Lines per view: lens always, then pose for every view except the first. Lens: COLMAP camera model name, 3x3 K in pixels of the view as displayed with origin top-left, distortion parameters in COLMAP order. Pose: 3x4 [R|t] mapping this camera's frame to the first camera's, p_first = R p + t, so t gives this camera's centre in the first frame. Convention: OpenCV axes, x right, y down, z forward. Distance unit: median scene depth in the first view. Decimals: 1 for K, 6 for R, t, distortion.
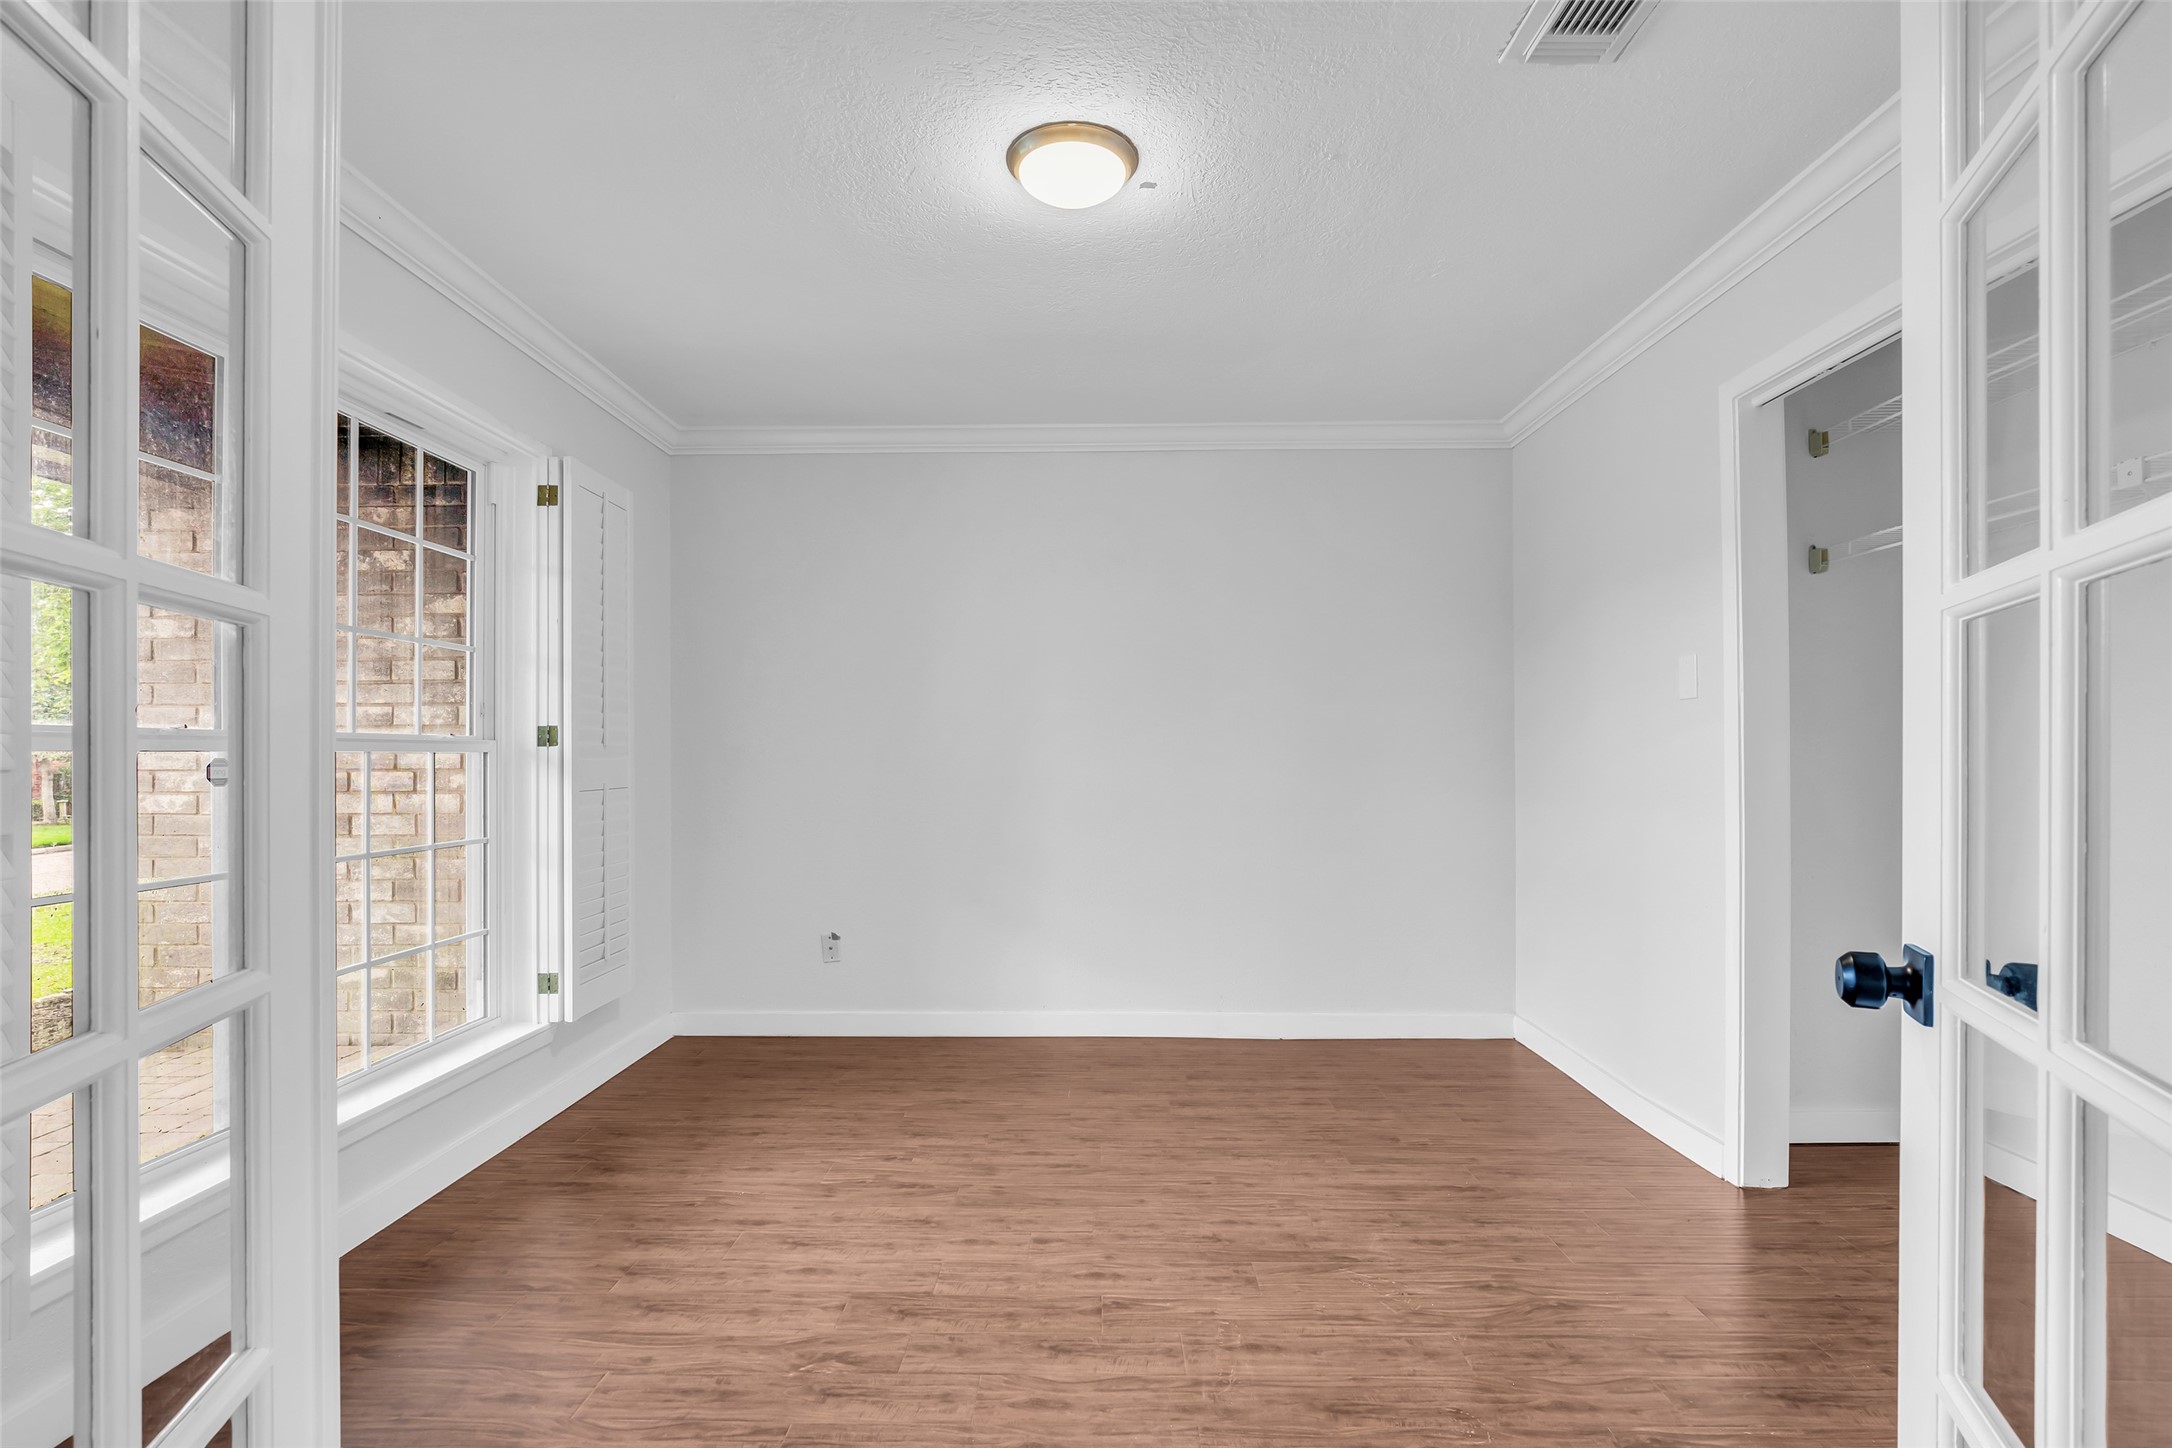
lens RADIAL K [[1000.0, 0, 1093.9], [0, 1000.0, 741.9], [0, 0, 1]] dist [-0.005249, 0.000606]
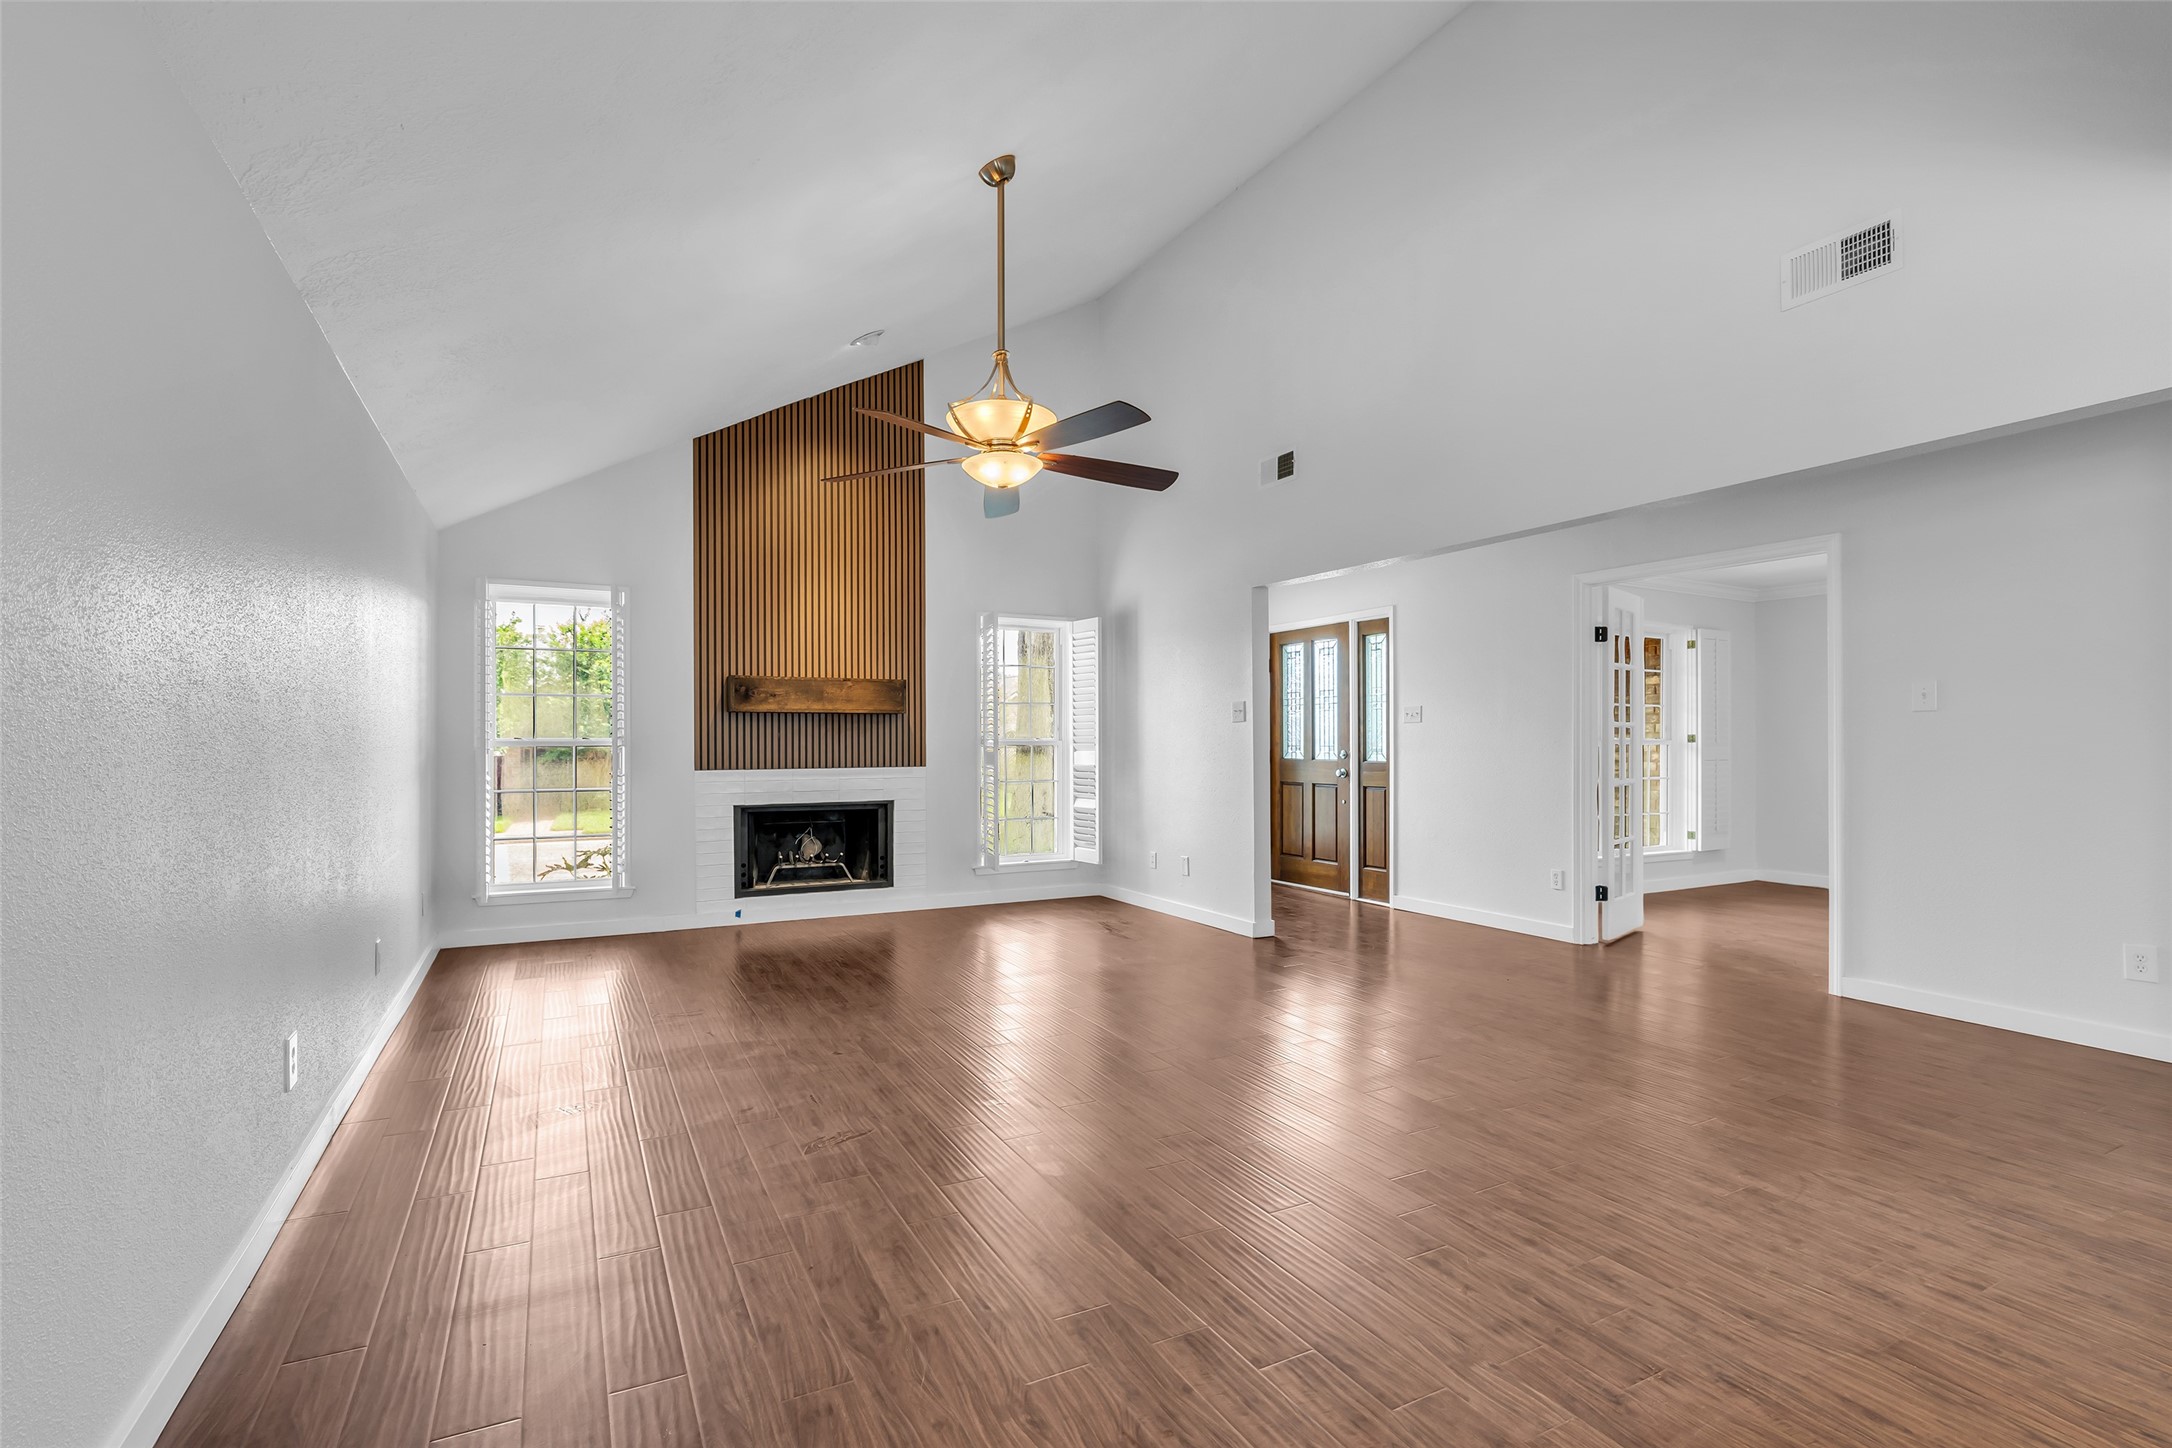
lens RADIAL K [[1000.0, 0, 1076.7], [0, 1000.0, 736.4], [0, 0, 1]] dist [-0.005249, 0.000606]
pose [[0.465360, 0.002447, -0.885118, 0.985345], [0.006158, 0.999963, 0.006002, -0.036800], [0.885100, -0.008243, 0.465328, -1.587534]]
